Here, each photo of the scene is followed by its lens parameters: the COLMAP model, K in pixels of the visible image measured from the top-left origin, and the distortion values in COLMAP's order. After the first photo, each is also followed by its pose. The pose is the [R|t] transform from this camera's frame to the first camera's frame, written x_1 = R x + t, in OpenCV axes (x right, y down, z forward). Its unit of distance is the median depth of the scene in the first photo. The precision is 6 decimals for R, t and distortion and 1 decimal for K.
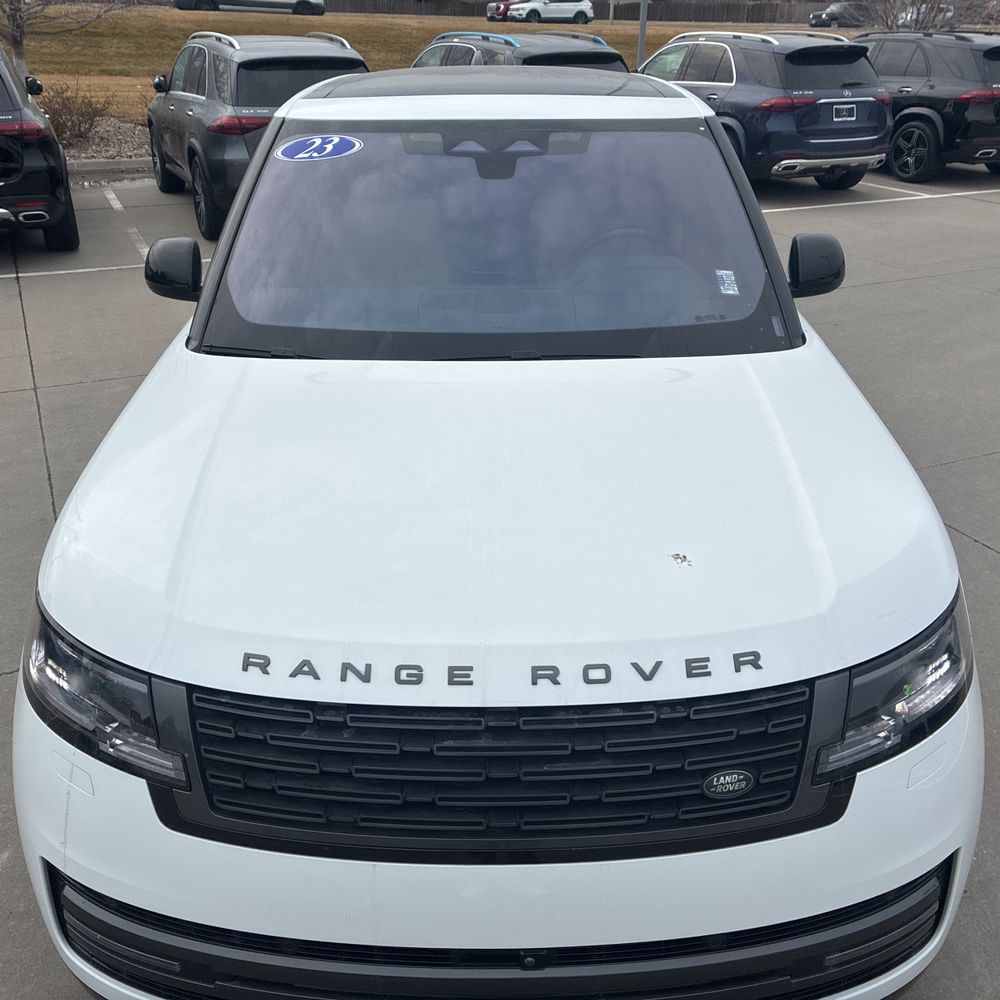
lens RADIAL K [[1013.9, 0, 497.4], [0, 1013.9, 502.5], [0, 0, 1]] dist [0.020149, 0.016867]
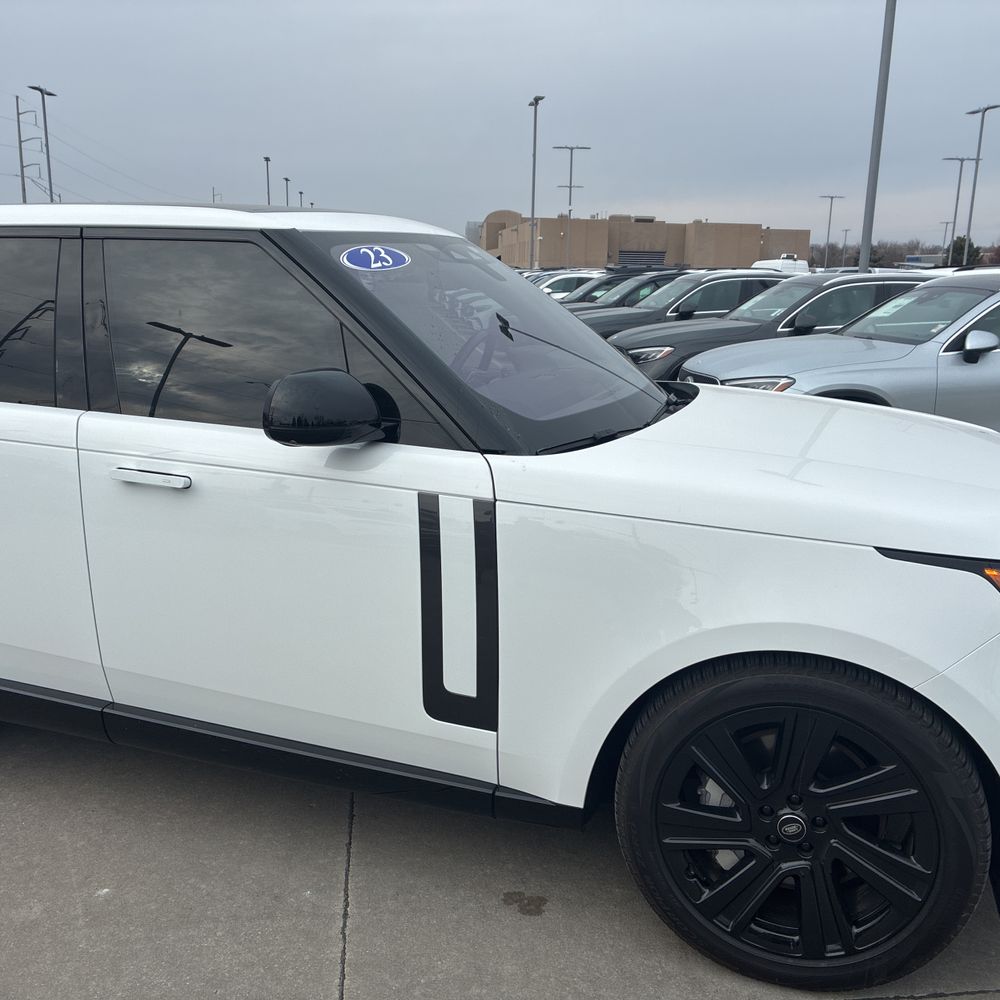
lens RADIAL K [[1013.9, 0, 497.4], [0, 1013.9, 502.5], [0, 0, 1]] dist [0.020149, 0.016867]
pose [[0.320574, -0.212612, 0.923054, -1.851820], [0.399632, 0.913867, 0.071704, -0.314776], [-0.858793, 0.345896, 0.377929, 1.174565]]
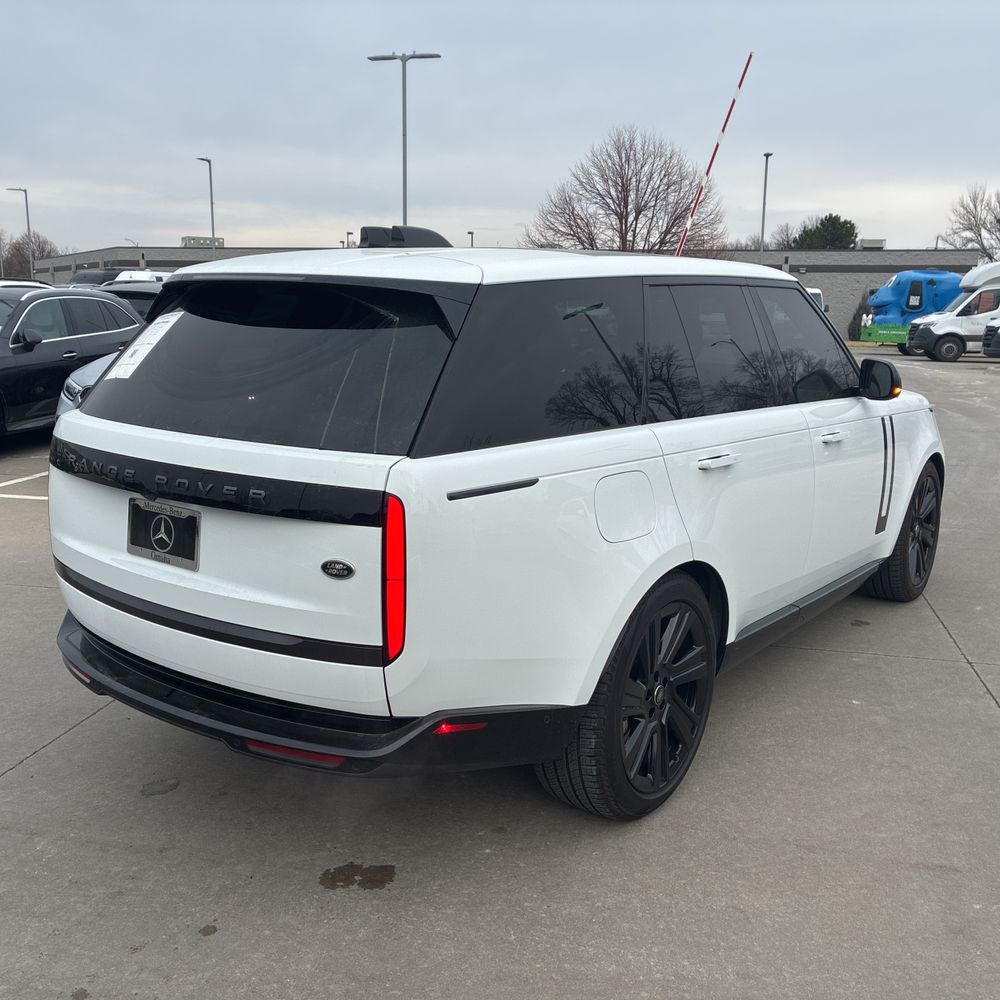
lens RADIAL K [[1013.9, 0, 497.4], [0, 1013.9, 502.5], [0, 0, 1]] dist [0.020149, 0.016867]
pose [[-0.797864, -0.136729, 0.587127, -1.407028], [0.245065, 0.816266, 0.523118, -1.807598], [-0.550777, 0.561261, -0.617762, 4.253489]]
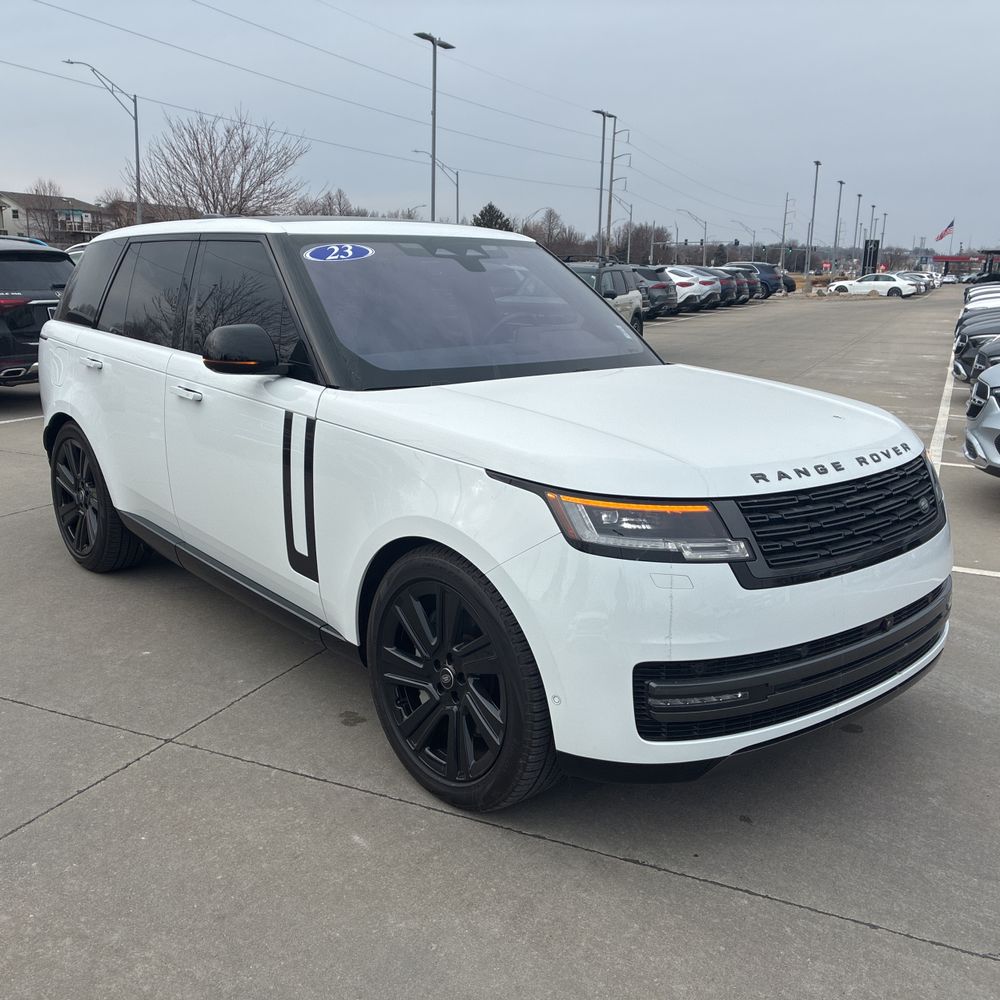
lens RADIAL K [[1013.9, 0, 497.4], [0, 1013.9, 502.5], [0, 0, 1]] dist [0.020149, 0.016867]
pose [[0.757029, -0.138839, 0.638459, -1.604118], [0.268171, 0.957088, -0.109845, 0.259324], [-0.595811, 0.254373, 0.761777, -0.006952]]
